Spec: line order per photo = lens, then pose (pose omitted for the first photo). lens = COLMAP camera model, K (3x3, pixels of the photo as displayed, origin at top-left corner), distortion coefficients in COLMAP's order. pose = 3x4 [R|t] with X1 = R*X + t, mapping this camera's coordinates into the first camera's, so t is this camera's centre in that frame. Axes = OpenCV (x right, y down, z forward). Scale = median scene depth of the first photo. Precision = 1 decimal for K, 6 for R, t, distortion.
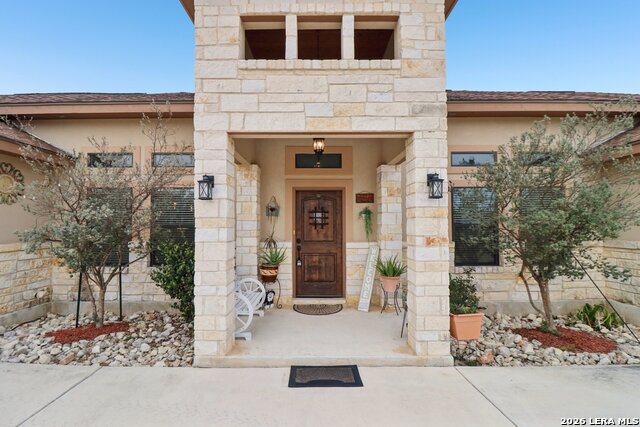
lens RADIAL K [[294.1, 0, 306.4], [0, 294.1, 218.2], [0, 0, 1]] dist [-0.003872, -0.000437]
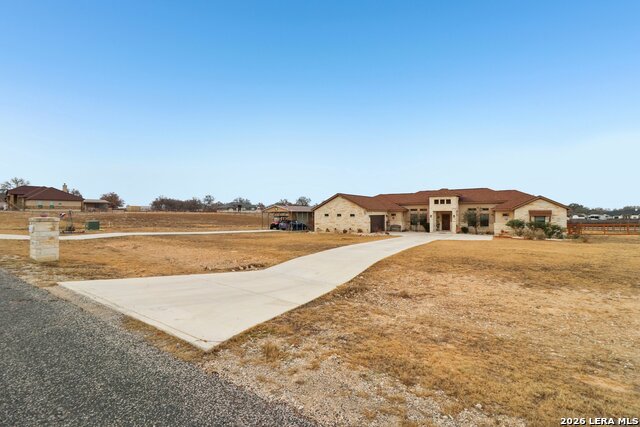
lens RADIAL K [[294.1, 0, 318.5], [0, 294.1, 213.3], [0, 0, 1]] dist [-0.003872, -0.000437]
pose [[0.849246, -0.003434, -0.527986, 1.220345], [0.017105, 0.999633, 0.021011, -0.339229], [0.527720, -0.026875, 0.848993, -6.809646]]
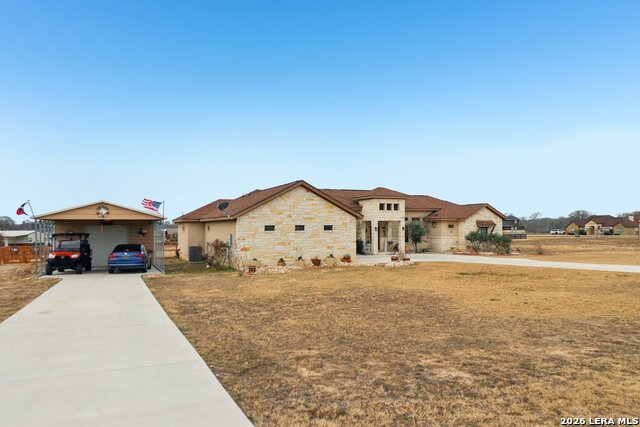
lens RADIAL K [[440.9, 0, 320.9], [0, 440.9, 216.2], [0, 0, 1]] dist [-0.001716, 0.000010]
pose [[0.900086, 0.002196, 0.435706, -3.965386], [-0.002362, 0.999997, -0.000161, -0.267146], [-0.435705, -0.000884, 0.900089, -5.101379]]
